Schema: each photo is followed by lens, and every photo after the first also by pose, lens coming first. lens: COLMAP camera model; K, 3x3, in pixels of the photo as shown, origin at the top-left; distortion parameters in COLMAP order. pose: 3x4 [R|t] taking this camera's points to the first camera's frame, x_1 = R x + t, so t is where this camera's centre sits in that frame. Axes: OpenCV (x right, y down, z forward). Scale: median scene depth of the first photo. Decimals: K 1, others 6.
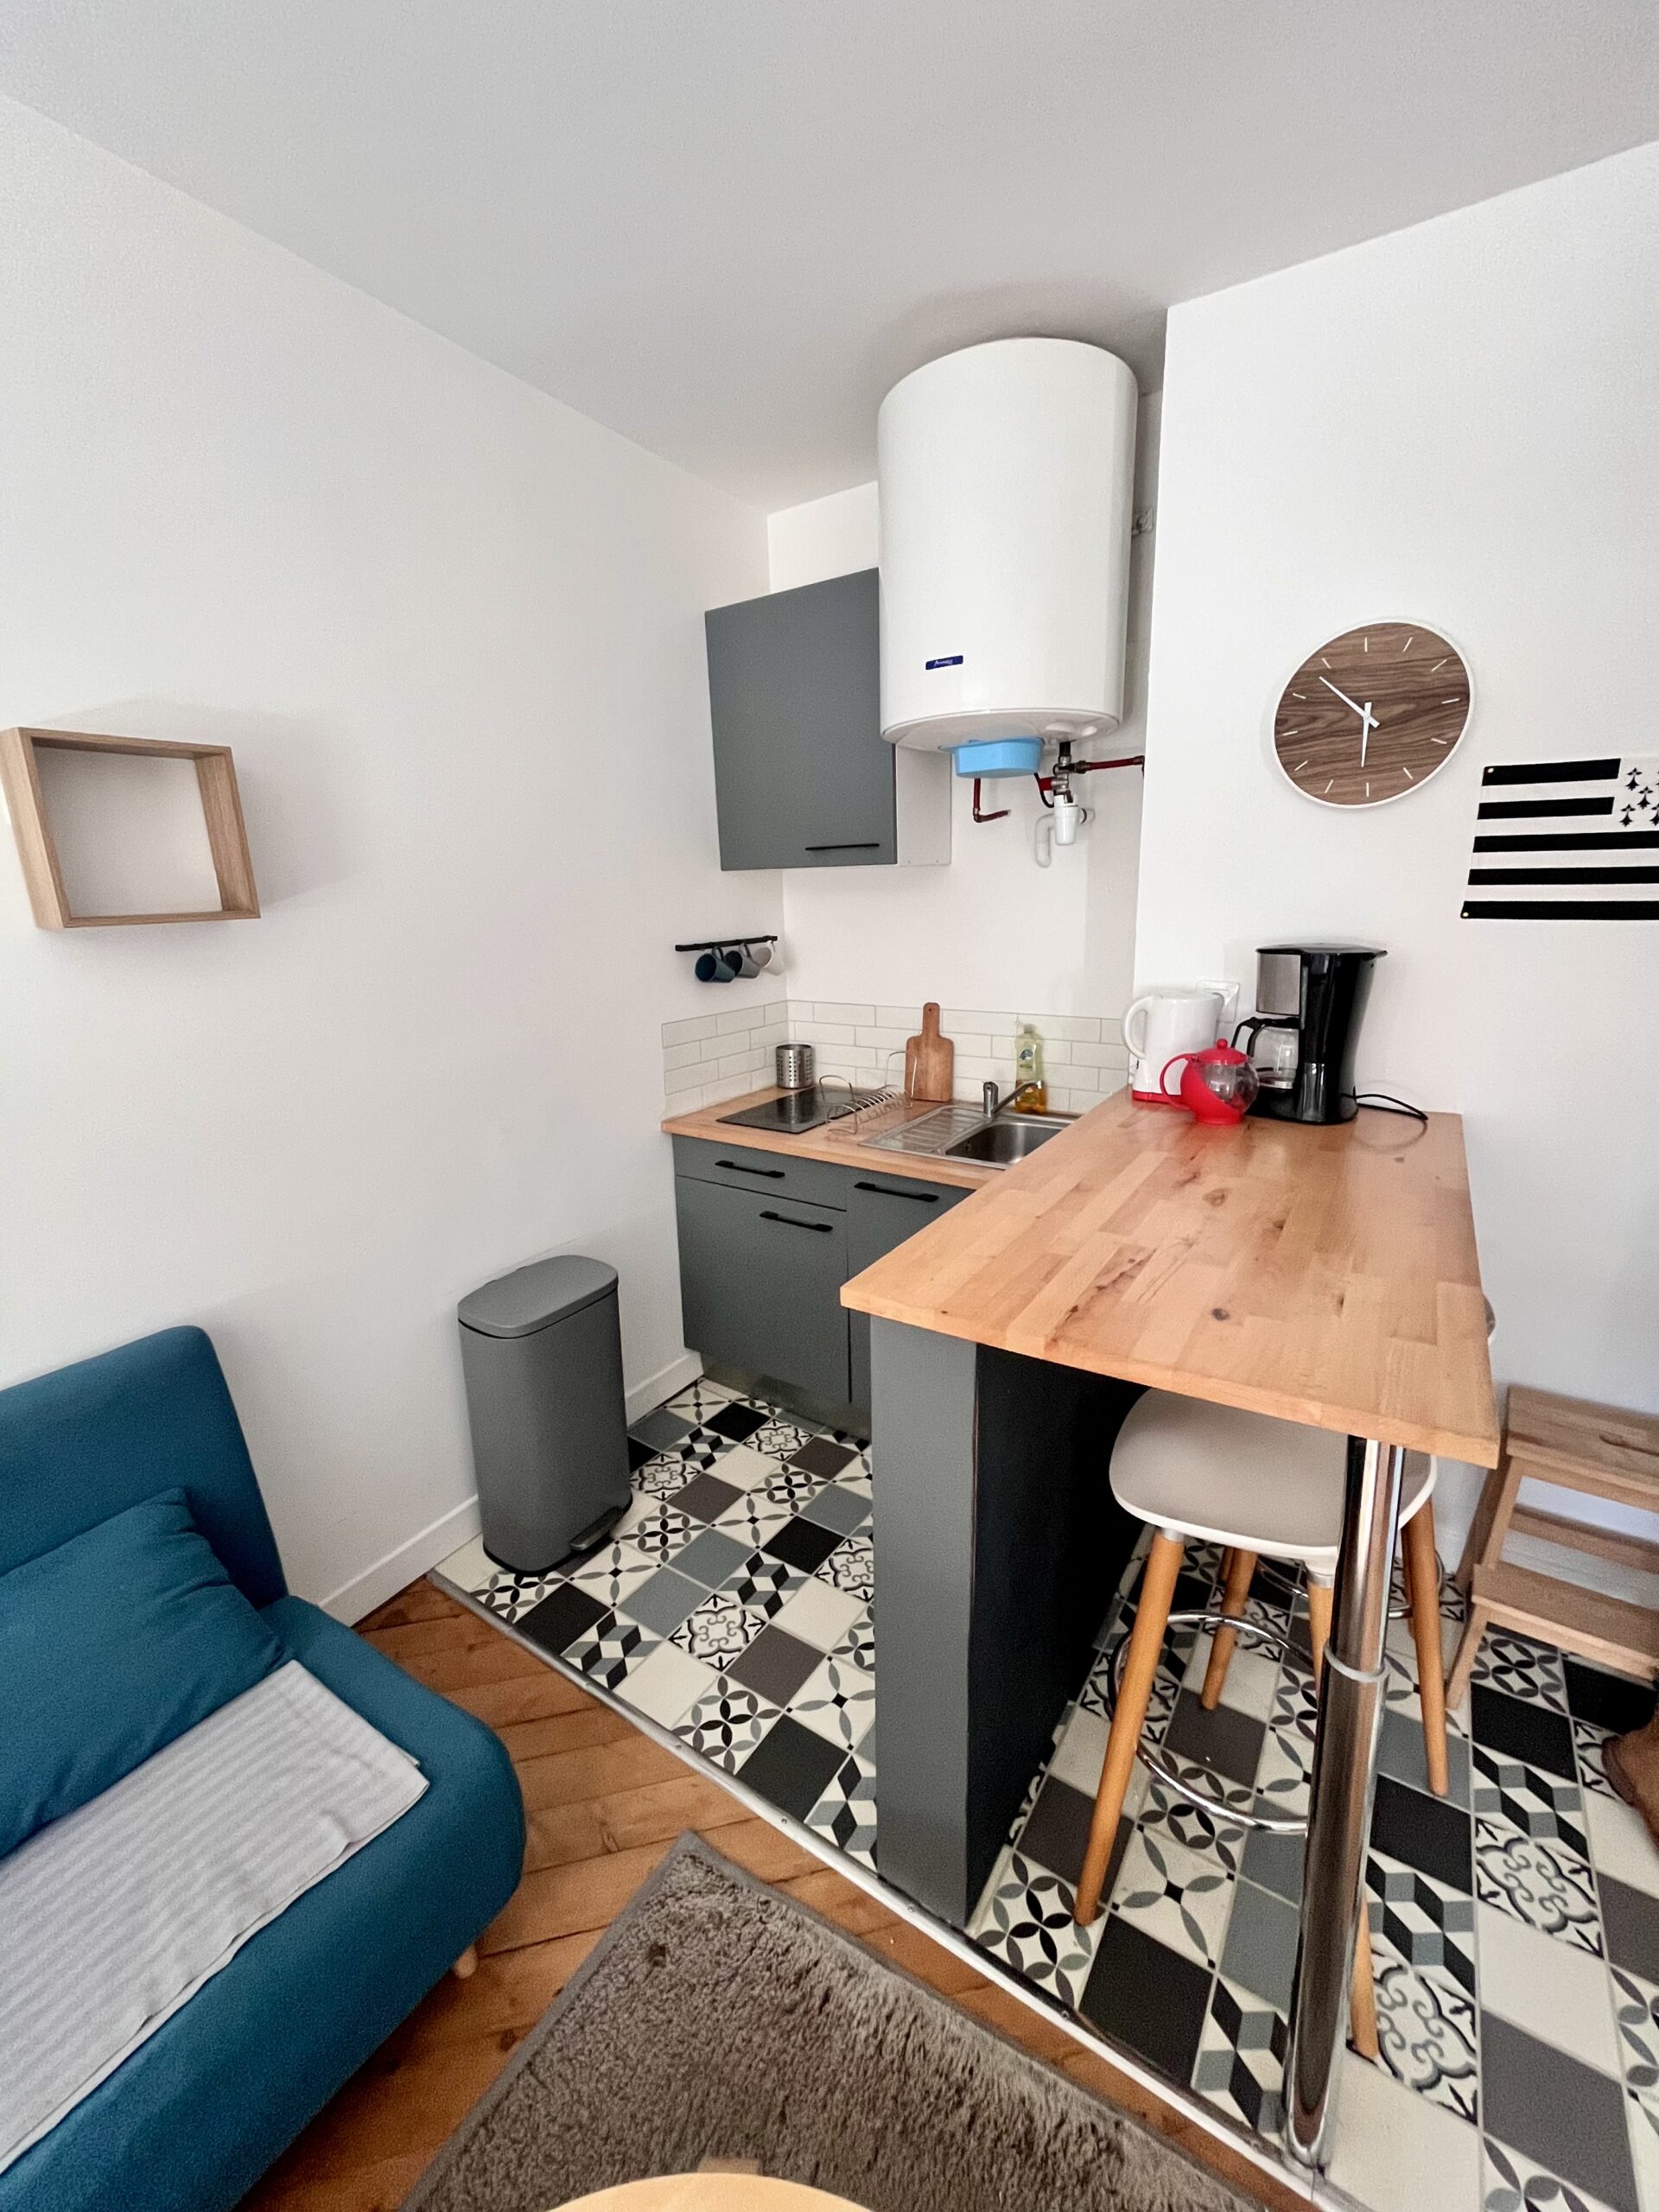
lens RADIAL K [[896.0, 0, 828.2], [0, 896.0, 1098.6], [0, 0, 1]] dist [0.002753, -0.000274]
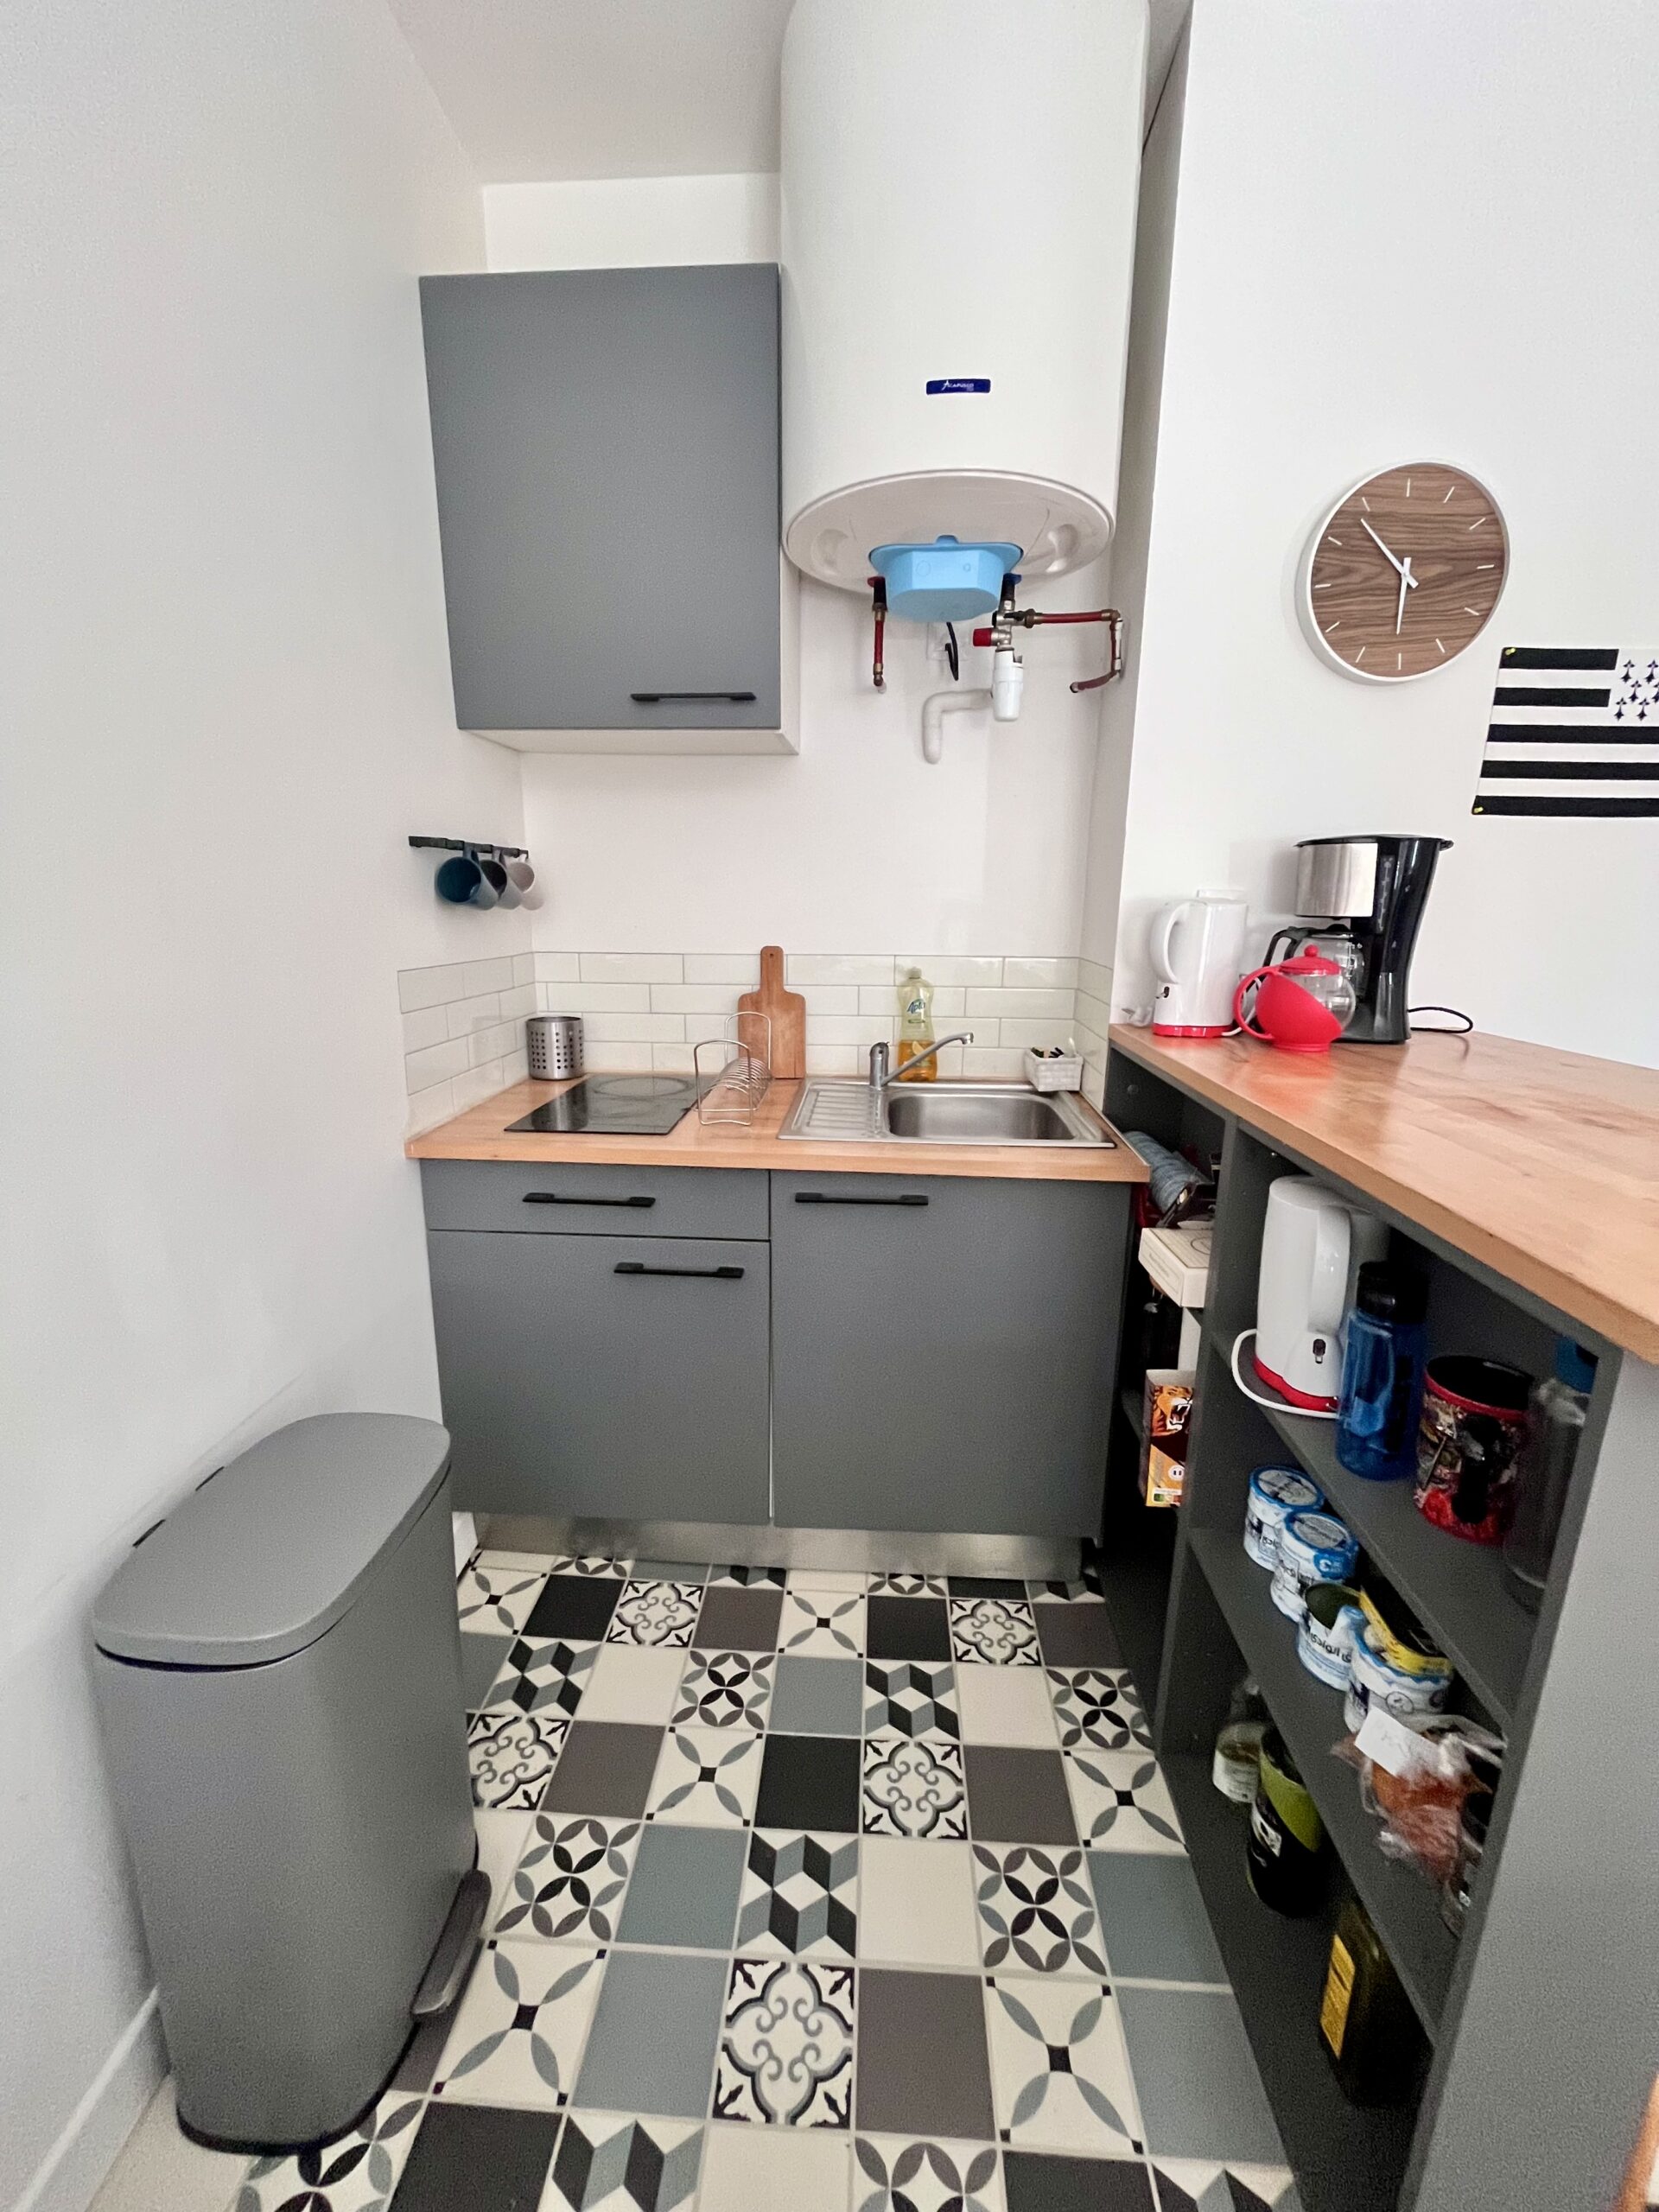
lens RADIAL K [[896.0, 0, 828.2], [0, 896.0, 1098.6], [0, 0, 1]] dist [0.002753, -0.000274]
pose [[0.859242, -0.081423, 0.505048, -0.290739], [0.088365, 0.996036, 0.010245, 0.019123], [-0.503880, 0.035826, 0.863030, 0.435896]]
